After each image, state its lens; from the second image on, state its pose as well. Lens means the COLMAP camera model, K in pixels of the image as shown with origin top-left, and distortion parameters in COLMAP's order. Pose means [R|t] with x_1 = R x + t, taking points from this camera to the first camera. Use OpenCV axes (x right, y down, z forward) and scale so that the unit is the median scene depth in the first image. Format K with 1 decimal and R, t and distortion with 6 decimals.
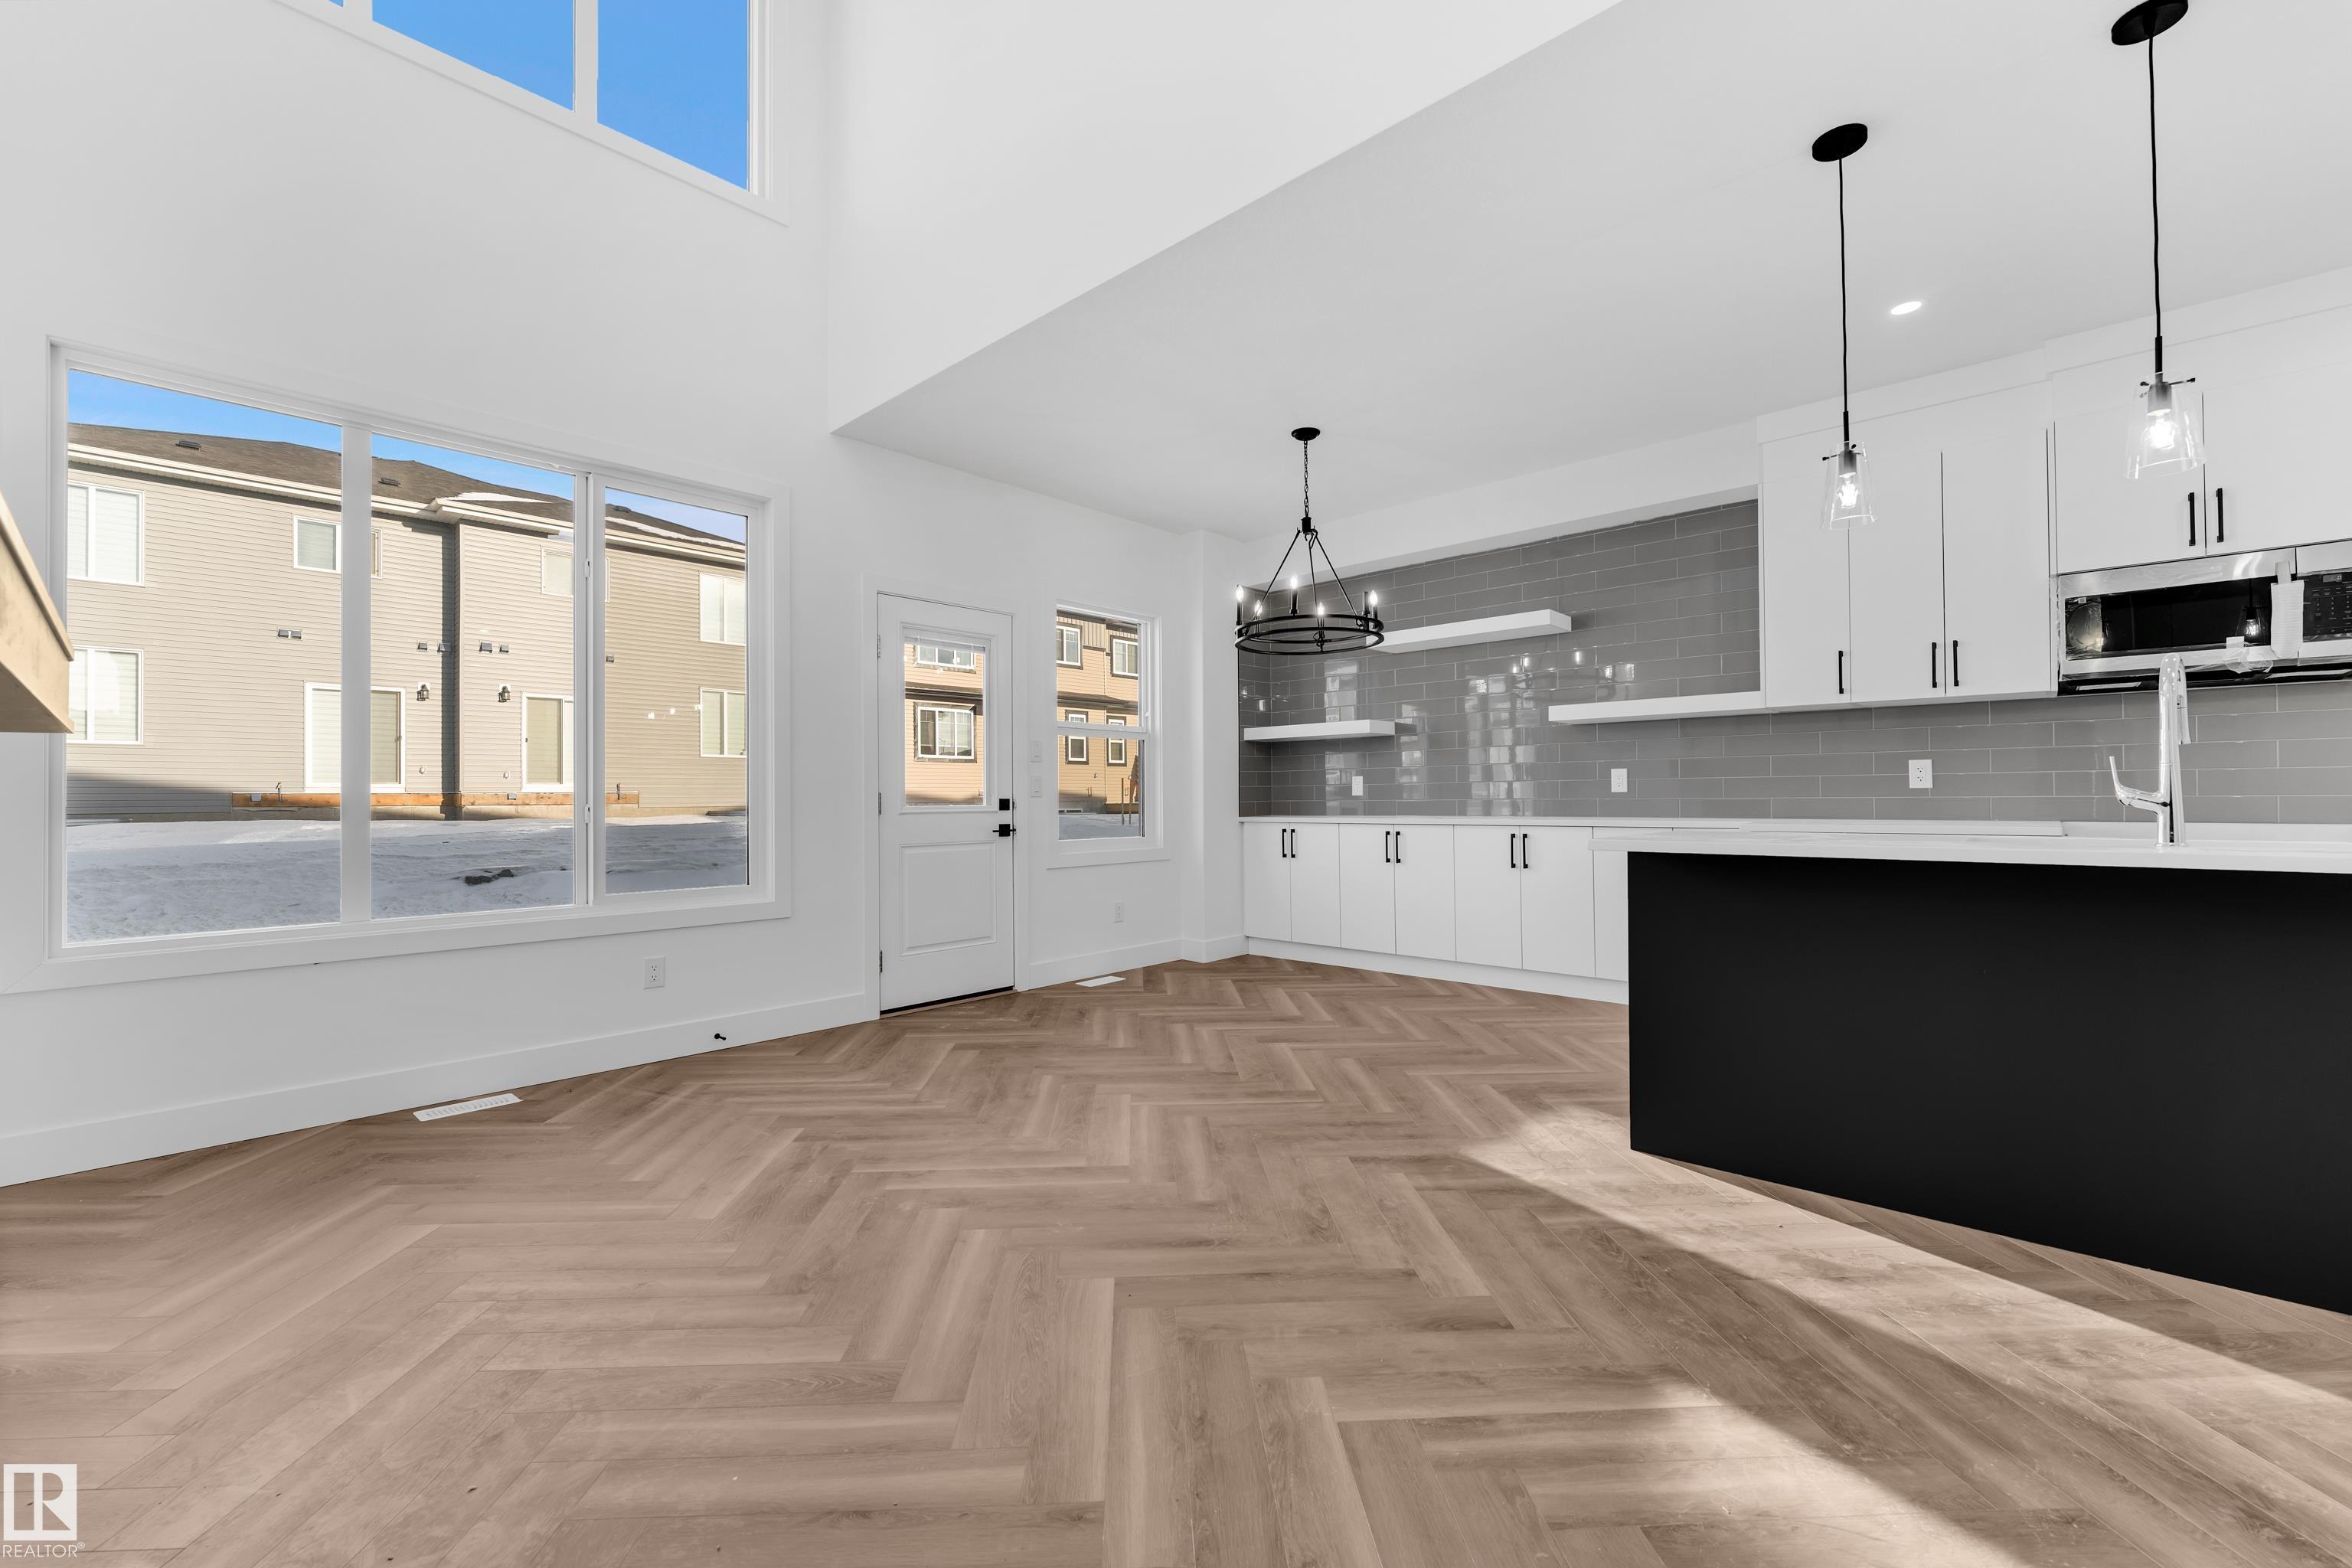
lens RADIAL K [[954.5, 0, 1173.0], [0, 954.5, 760.3], [0, 0, 1]] dist [-0.003685, -0.000409]
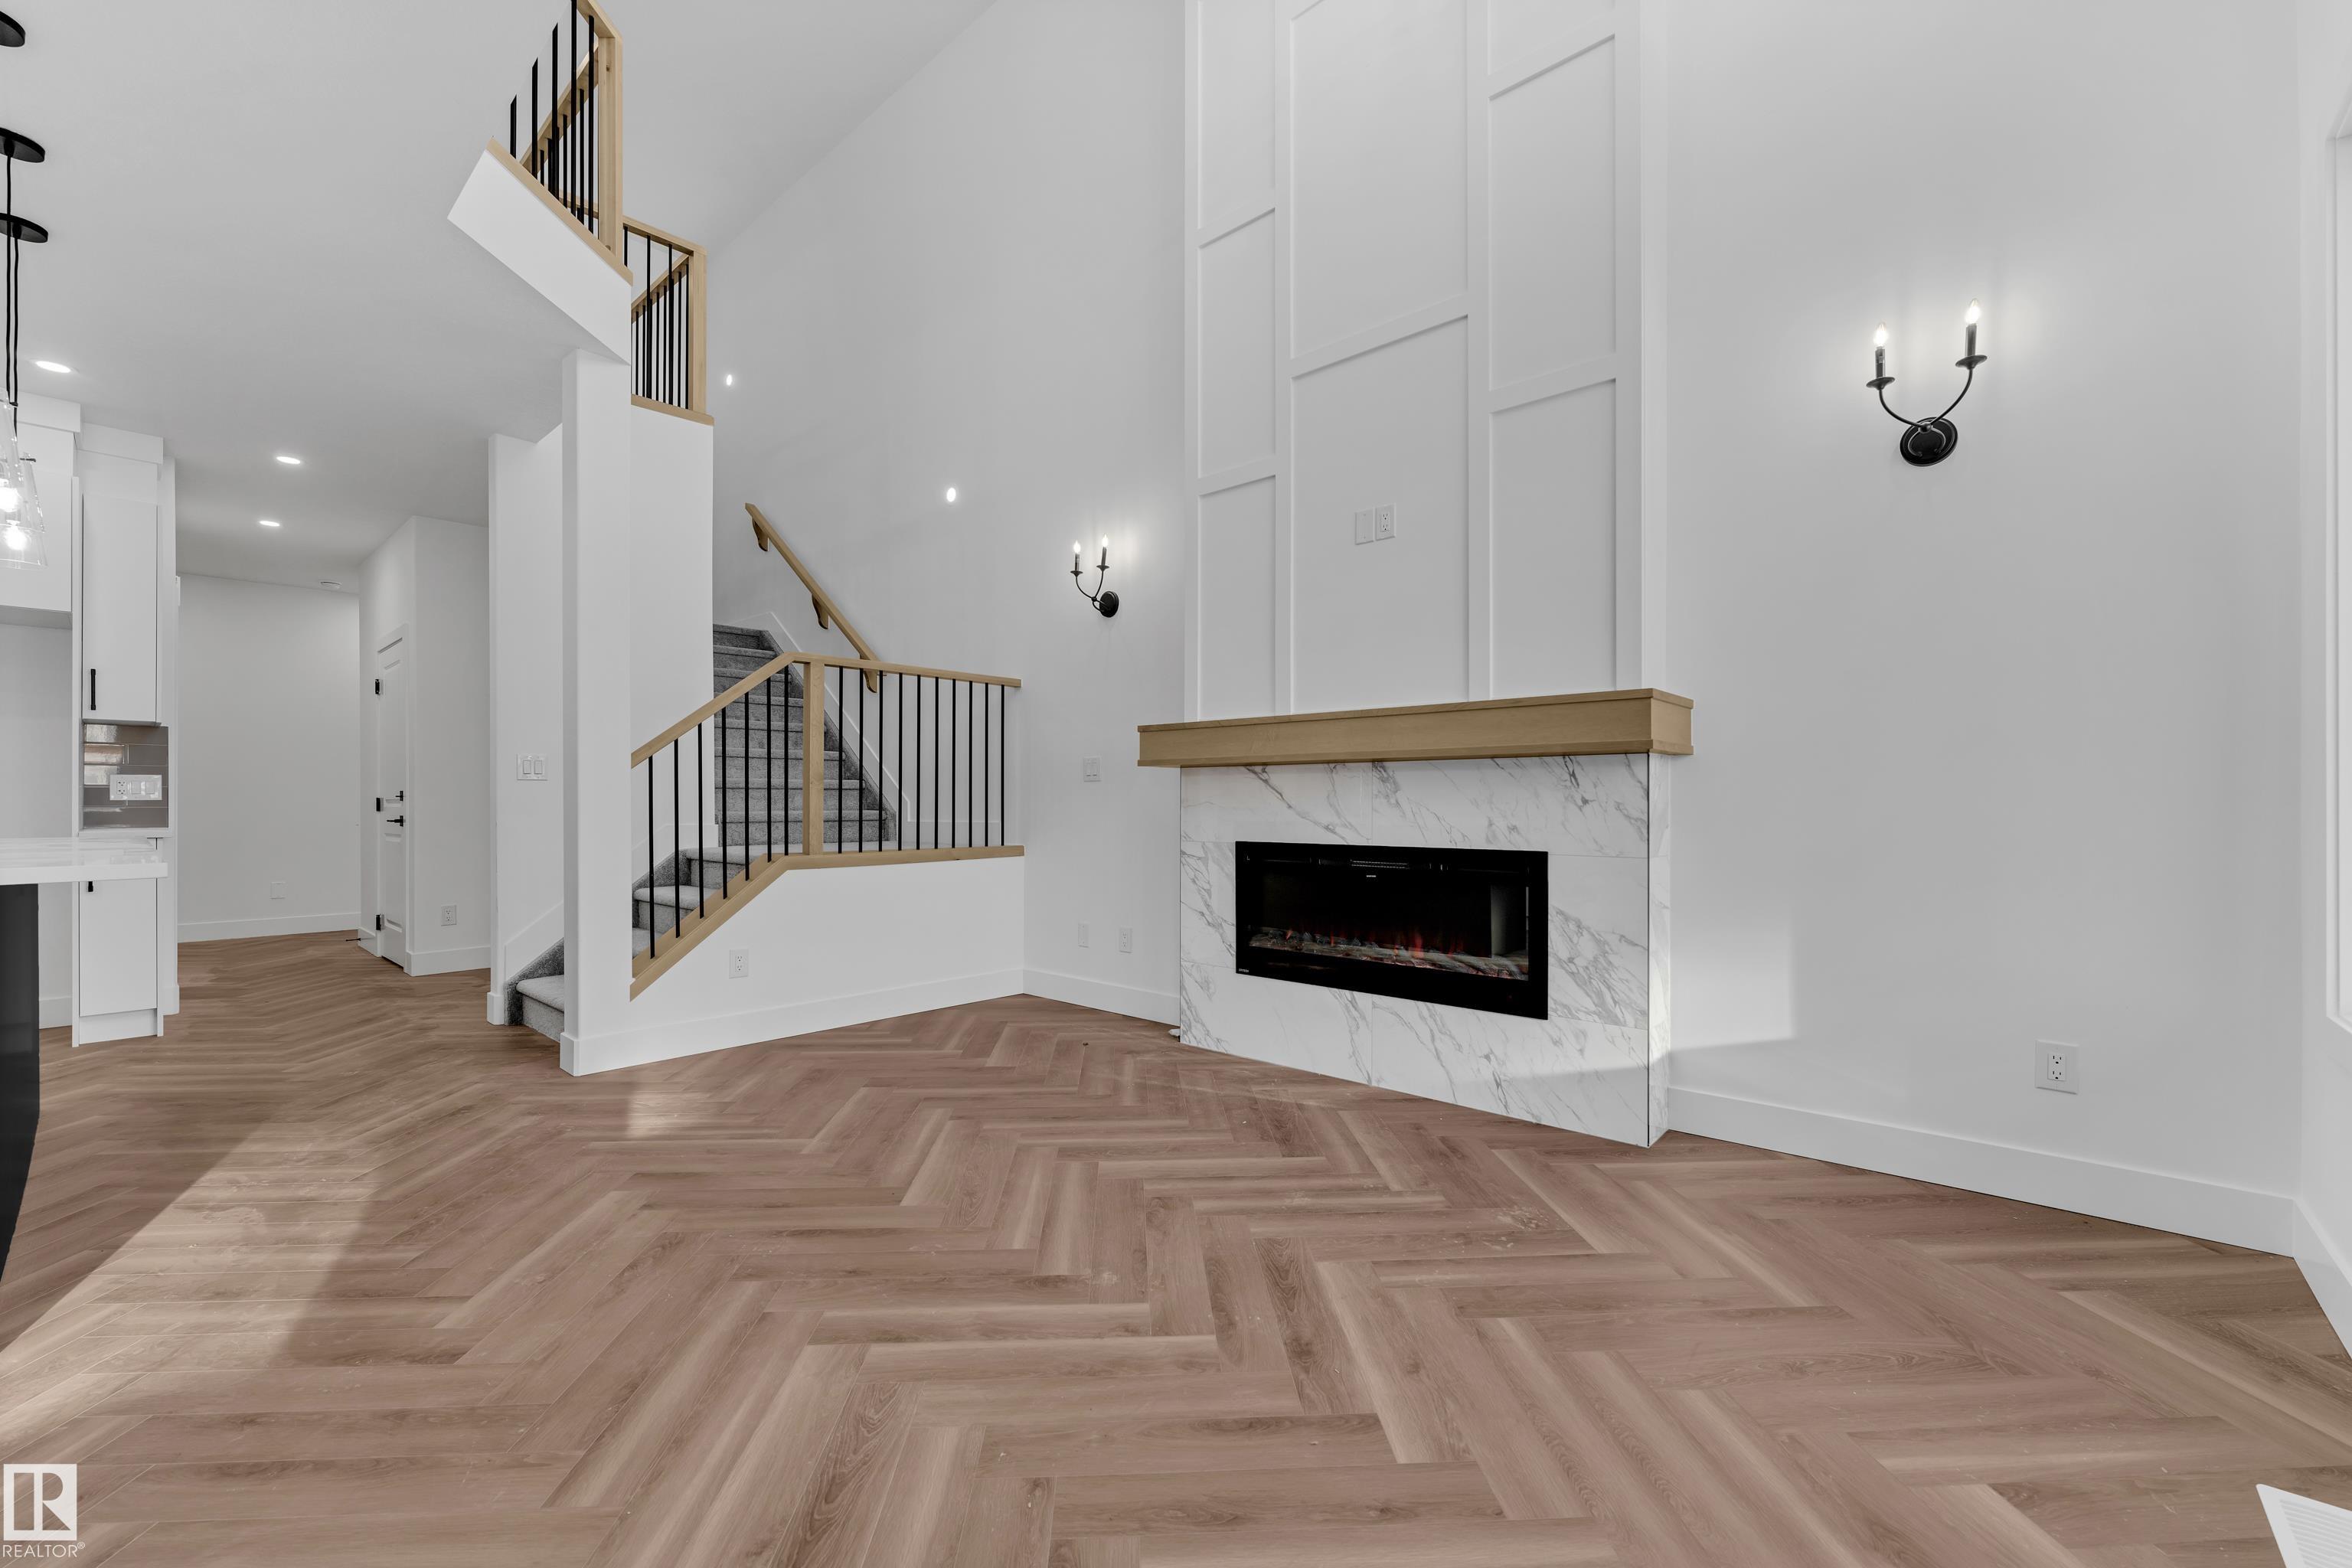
lens RADIAL K [[953.5, 0, 1177.4], [0, 953.5, 784.9], [0, 0, 1]] dist [-0.000638, -0.000098]
pose [[-0.999846, 0.008427, -0.015412, -0.263438], [0.009303, 0.998290, -0.057717, 0.062695], [0.014899, -0.057851, -0.998214, 1.488269]]
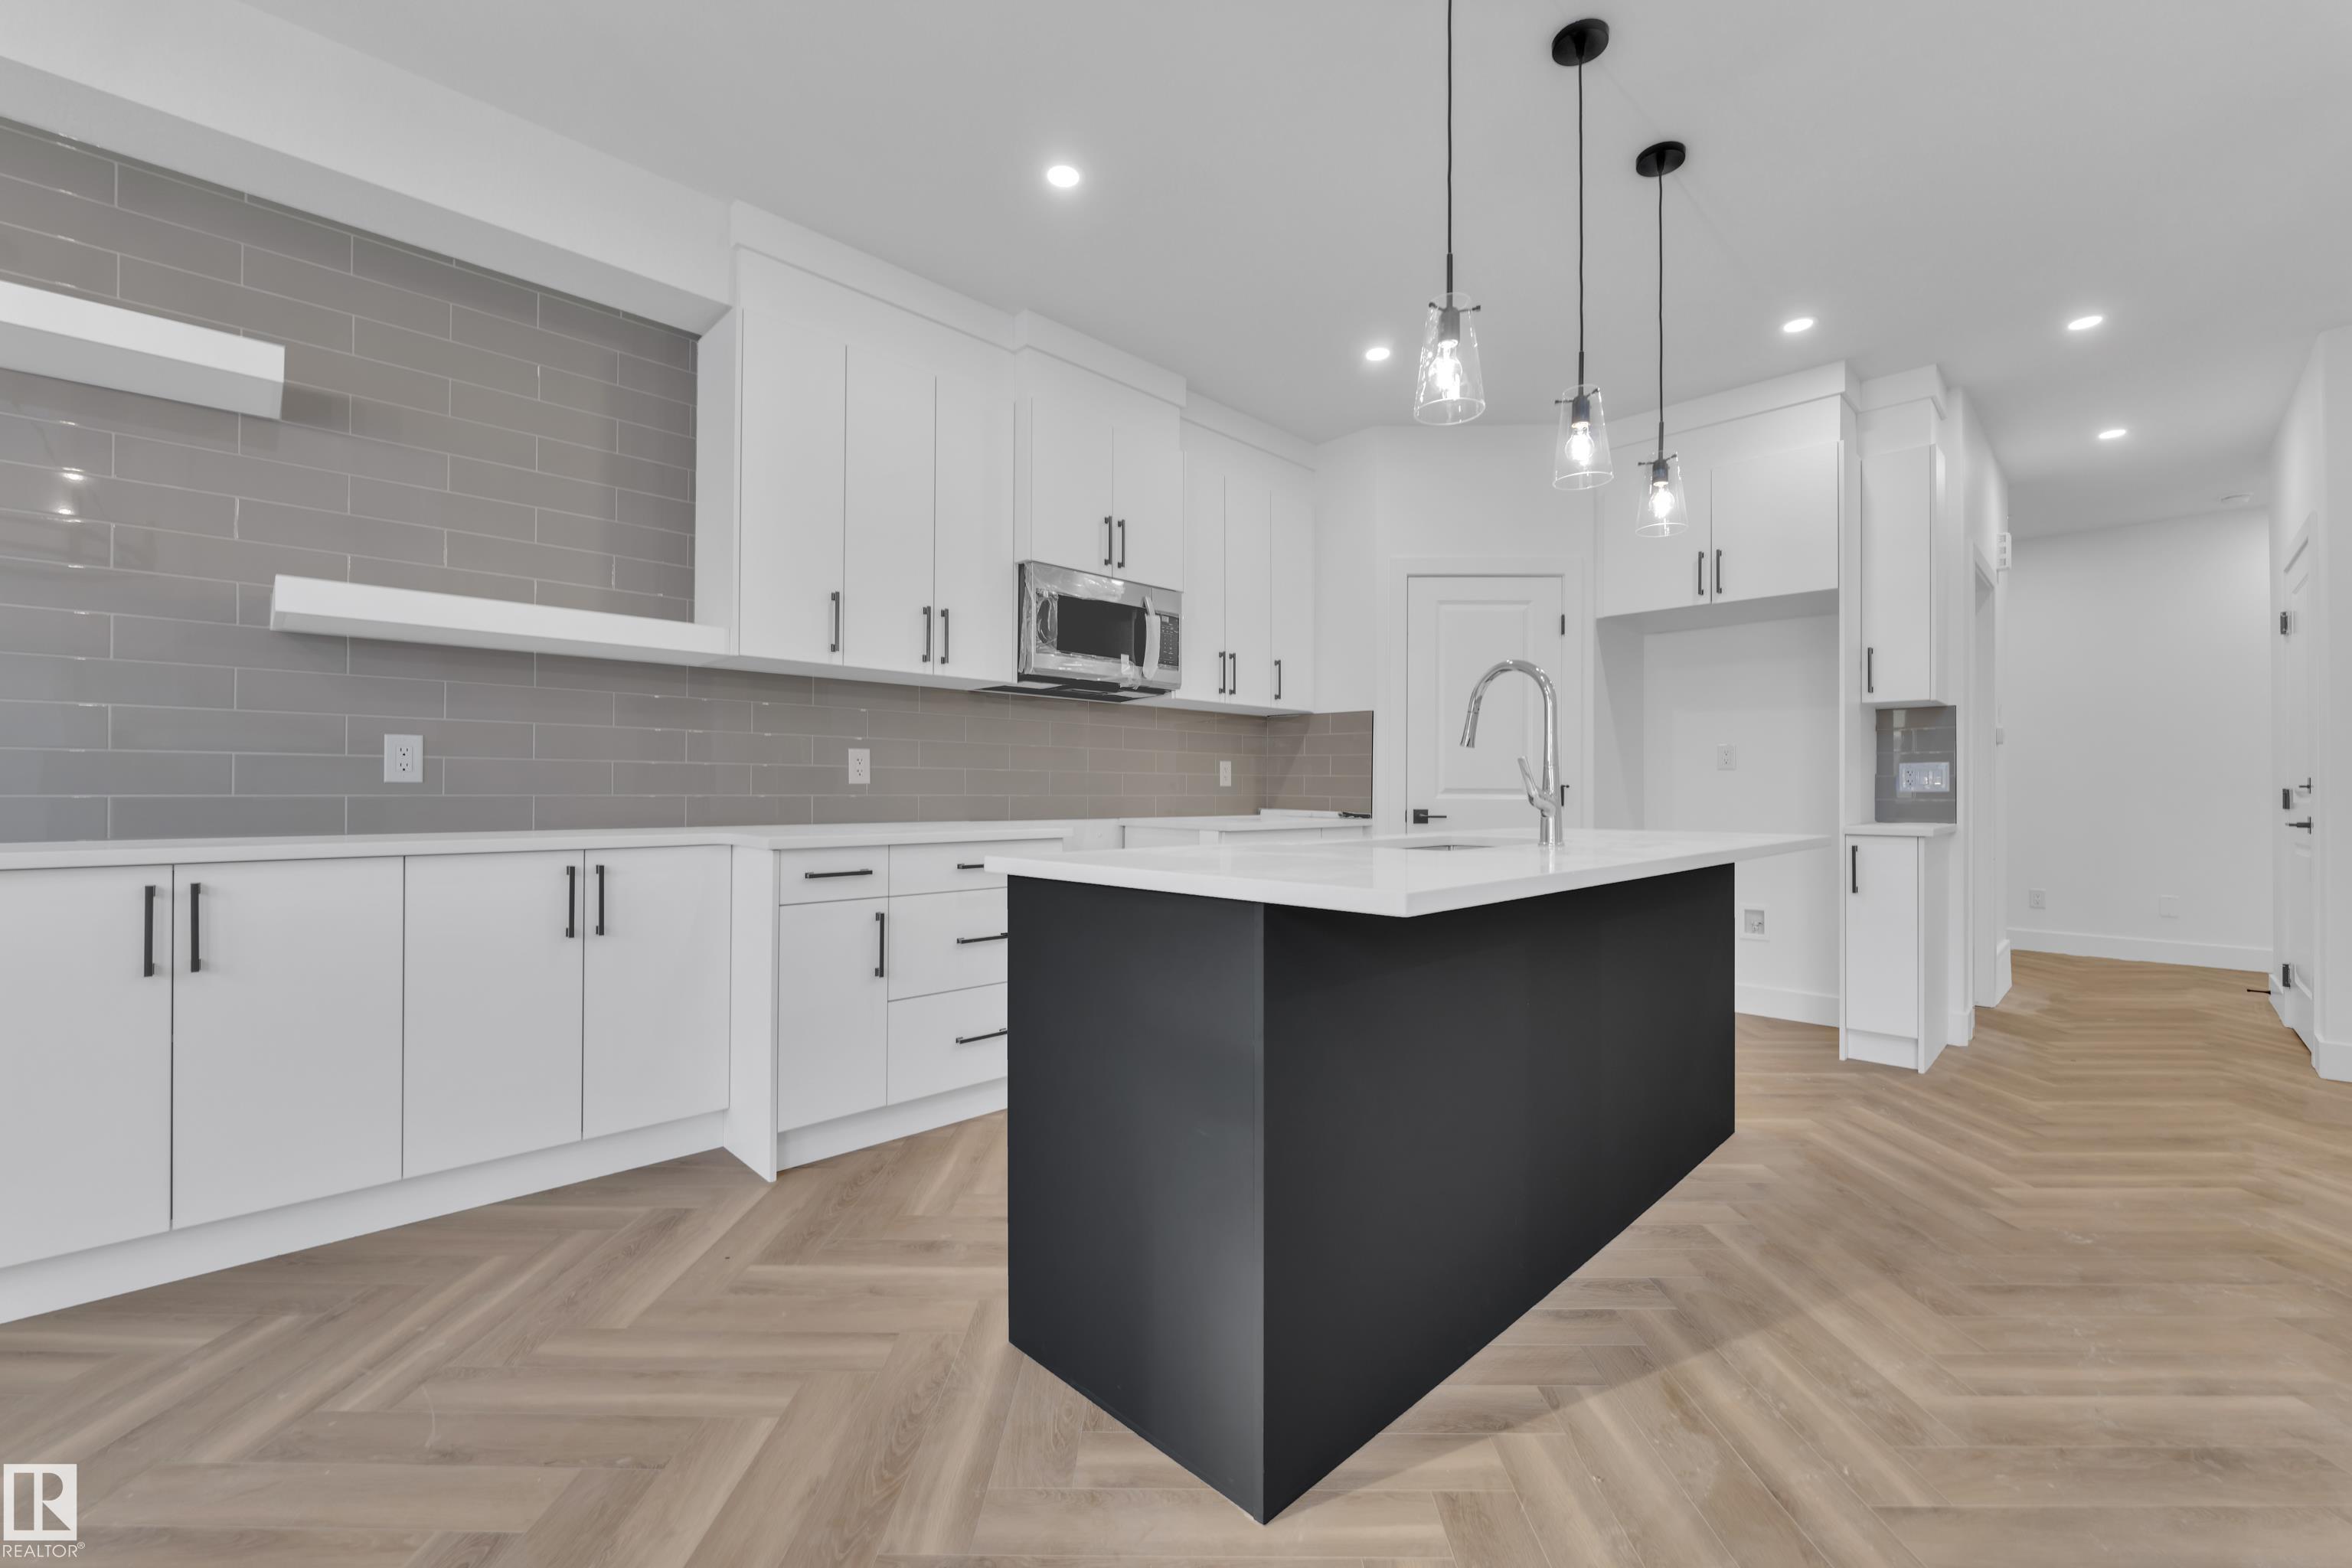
lens RADIAL K [[953.5, 0, 1177.4], [0, 953.5, 784.9], [0, 0, 1]] dist [-0.000638, -0.000098]
pose [[0.041690, 0.012184, 0.999056, -0.008337], [-0.044666, 0.998949, -0.010319, 0.035483], [-0.998132, -0.044193, 0.042190, 0.939616]]
